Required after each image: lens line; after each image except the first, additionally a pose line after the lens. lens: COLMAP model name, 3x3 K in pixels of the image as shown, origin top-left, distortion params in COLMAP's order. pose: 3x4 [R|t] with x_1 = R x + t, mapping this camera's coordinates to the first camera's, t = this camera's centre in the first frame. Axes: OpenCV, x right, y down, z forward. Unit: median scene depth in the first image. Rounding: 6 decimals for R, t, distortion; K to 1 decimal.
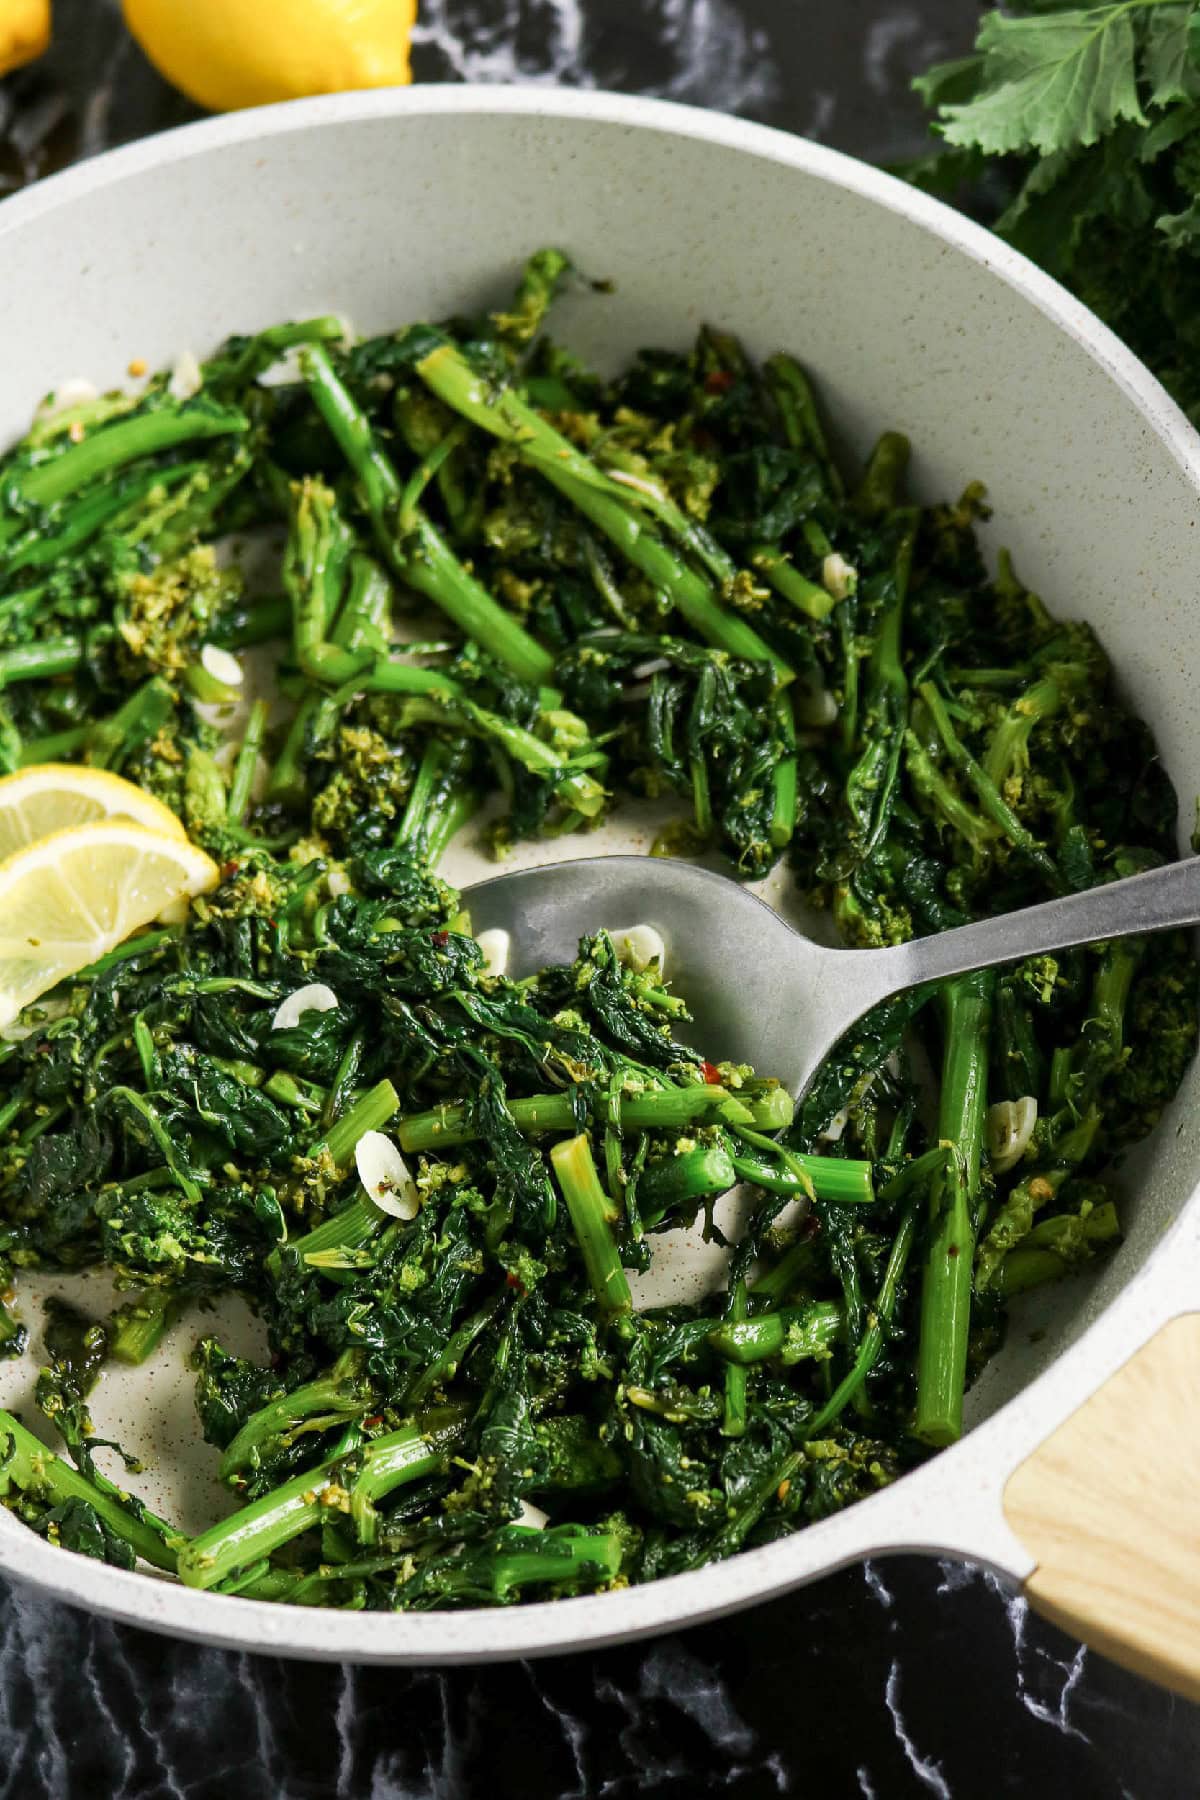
lens RADIAL K [[3167.8, 0, 611.6], [0, 3167.8, 900.6], [0, 0, 1]] dist [-0.041718, 0.000000]
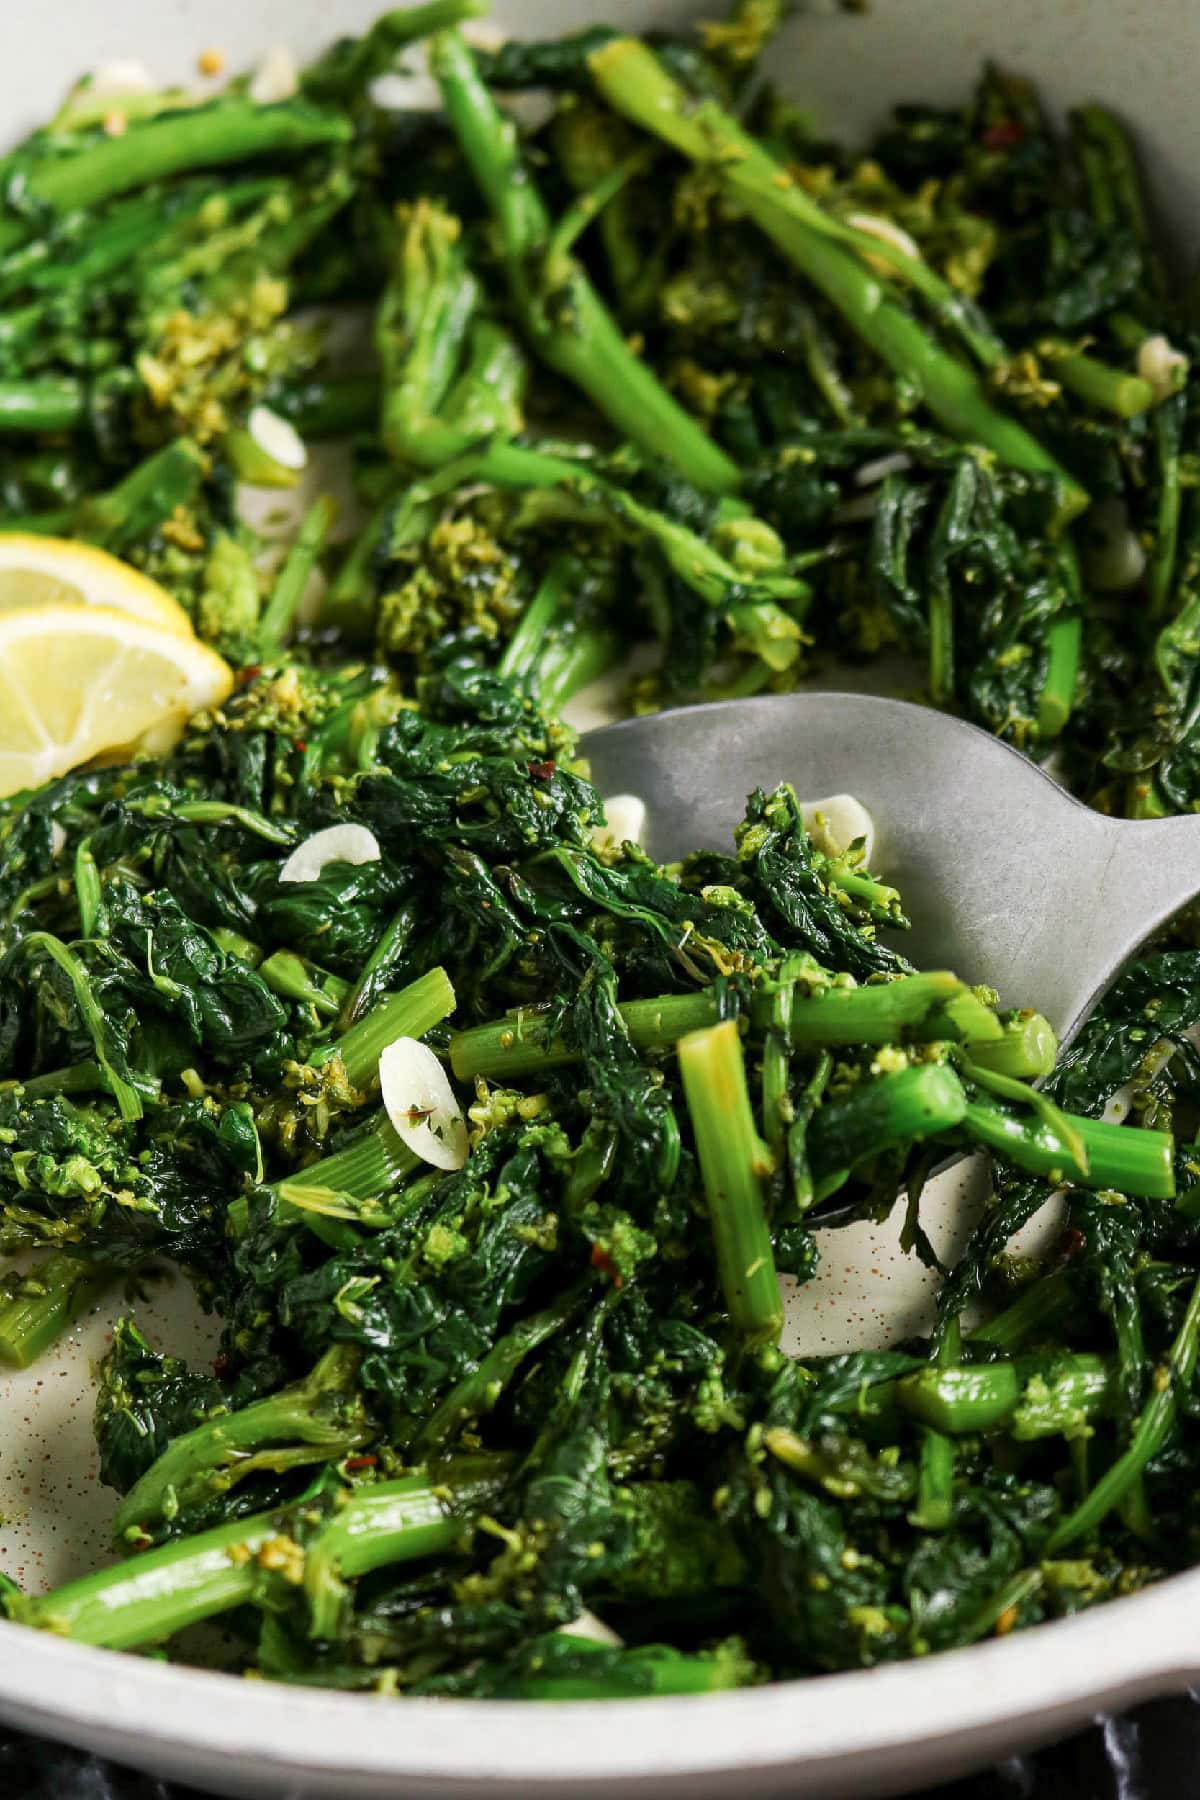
lens RADIAL K [[3167.8, 0, 601.6], [0, 3167.8, 908.0], [0, 0, 1]] dist [-0.041718, 0.000000]
pose [[0.994542, 0.084629, -0.061022, 0.001731], [-0.092562, 0.985567, -0.141737, 0.131638], [0.048146, 0.146612, 0.988022, 0.337938]]
